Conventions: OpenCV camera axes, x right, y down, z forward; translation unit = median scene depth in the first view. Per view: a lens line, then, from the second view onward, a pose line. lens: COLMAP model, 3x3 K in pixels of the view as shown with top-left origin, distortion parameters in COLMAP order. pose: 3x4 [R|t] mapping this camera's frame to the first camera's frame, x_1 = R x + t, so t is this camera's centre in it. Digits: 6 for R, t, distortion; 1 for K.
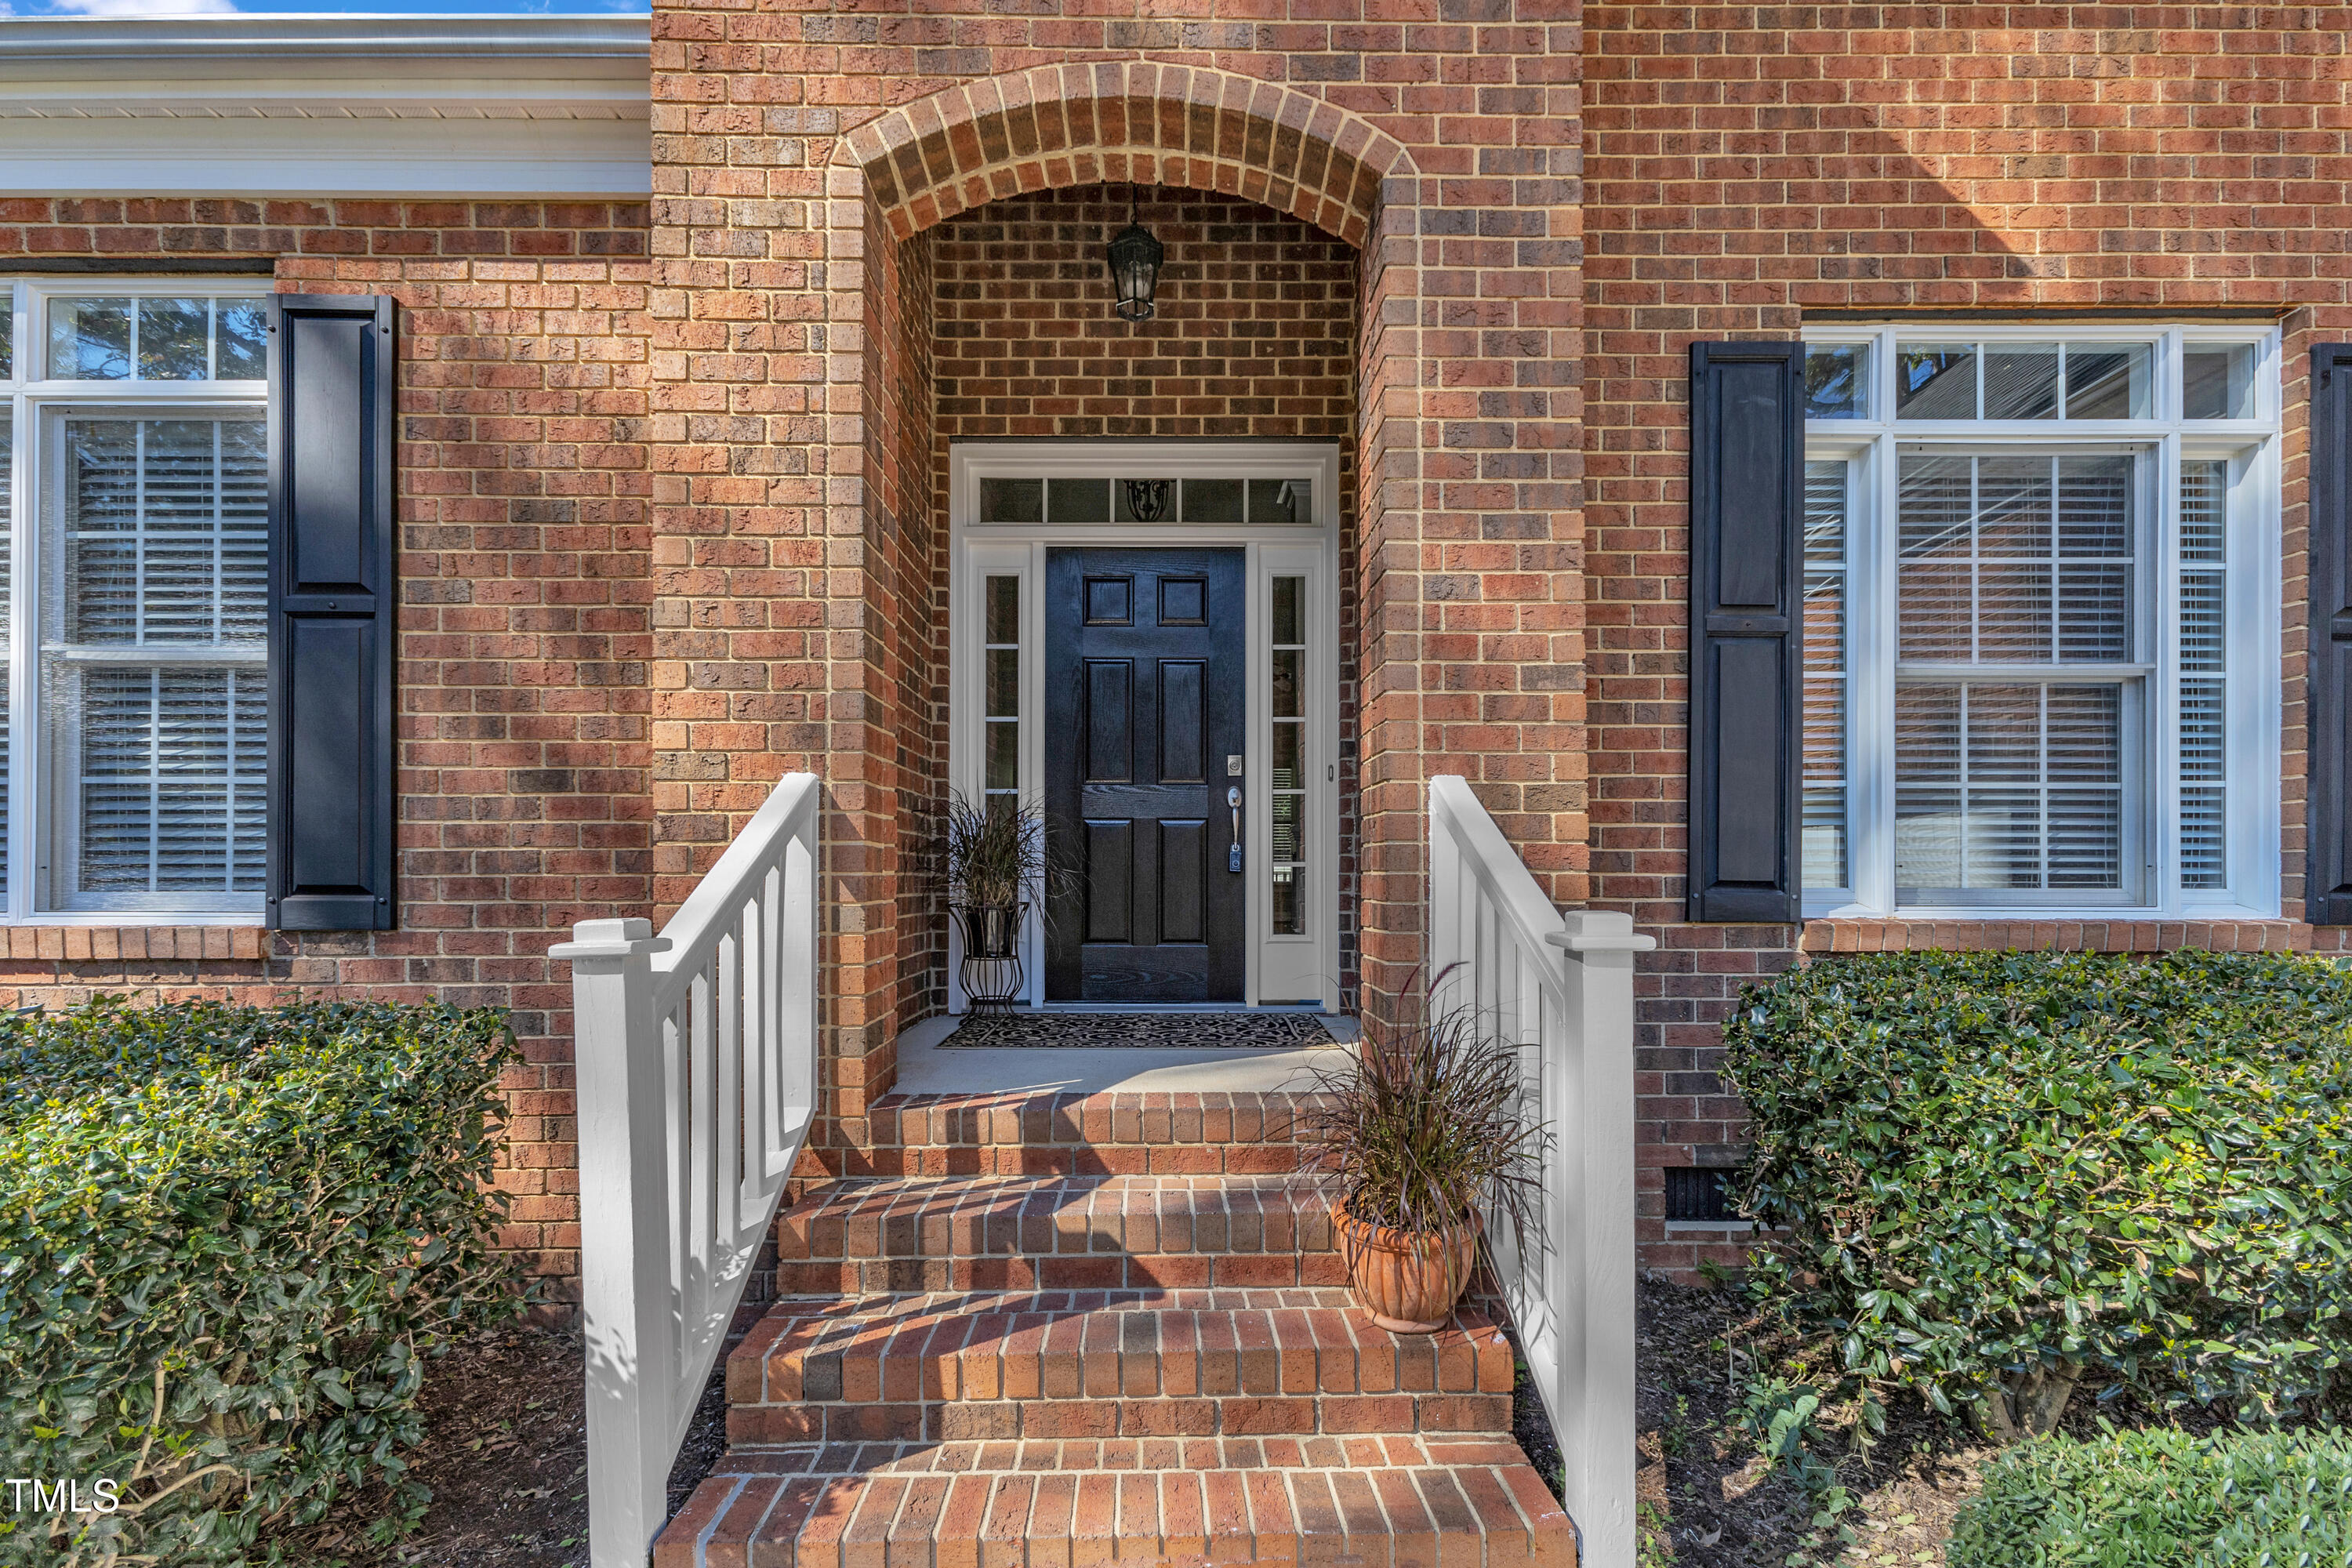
lens RADIAL K [[1058.3, 0, 1173.4], [0, 1058.3, 930.3], [0, 0, 1]] dist [0.001500, -0.000240]
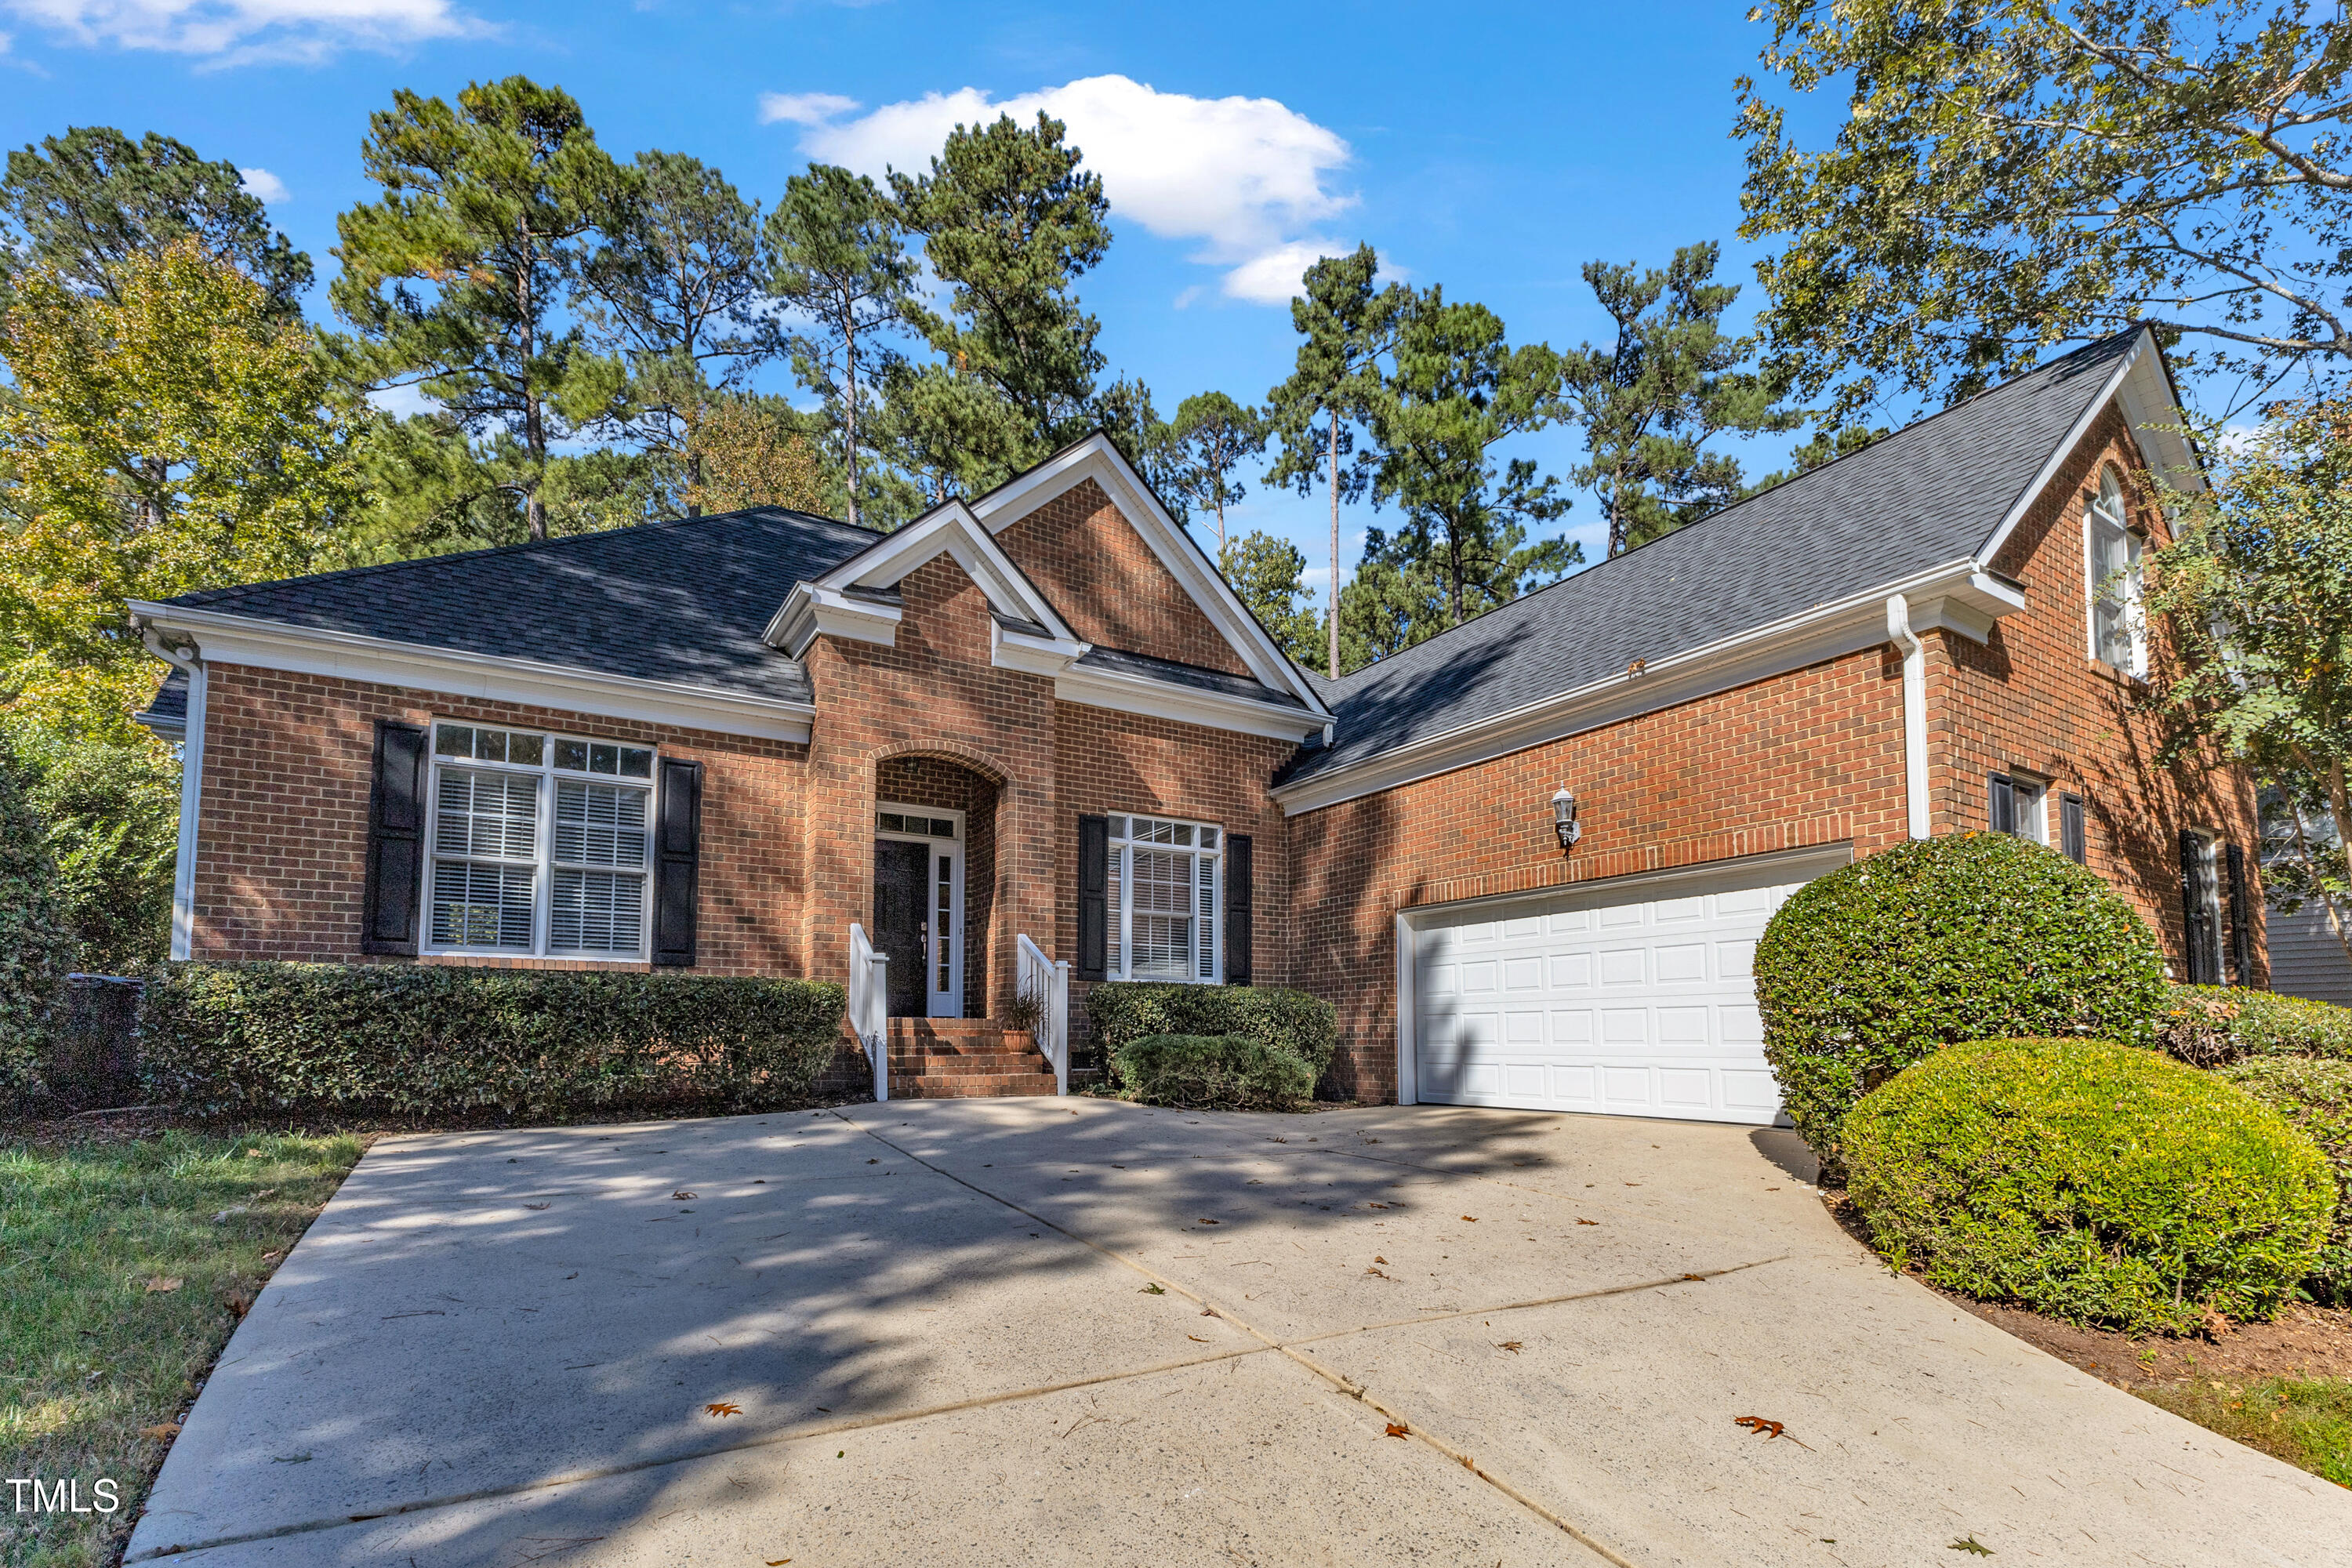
lens RADIAL K [[1036.7, 0, 1178.5], [0, 1036.7, 776.8], [0, 0, 1]] dist [0.008758, -0.000079]
pose [[0.857889, 0.129448, 0.497262, -1.027997], [0.020192, 0.958507, -0.284354, 0.334976], [-0.513438, 0.253985, 0.819679, -2.170841]]
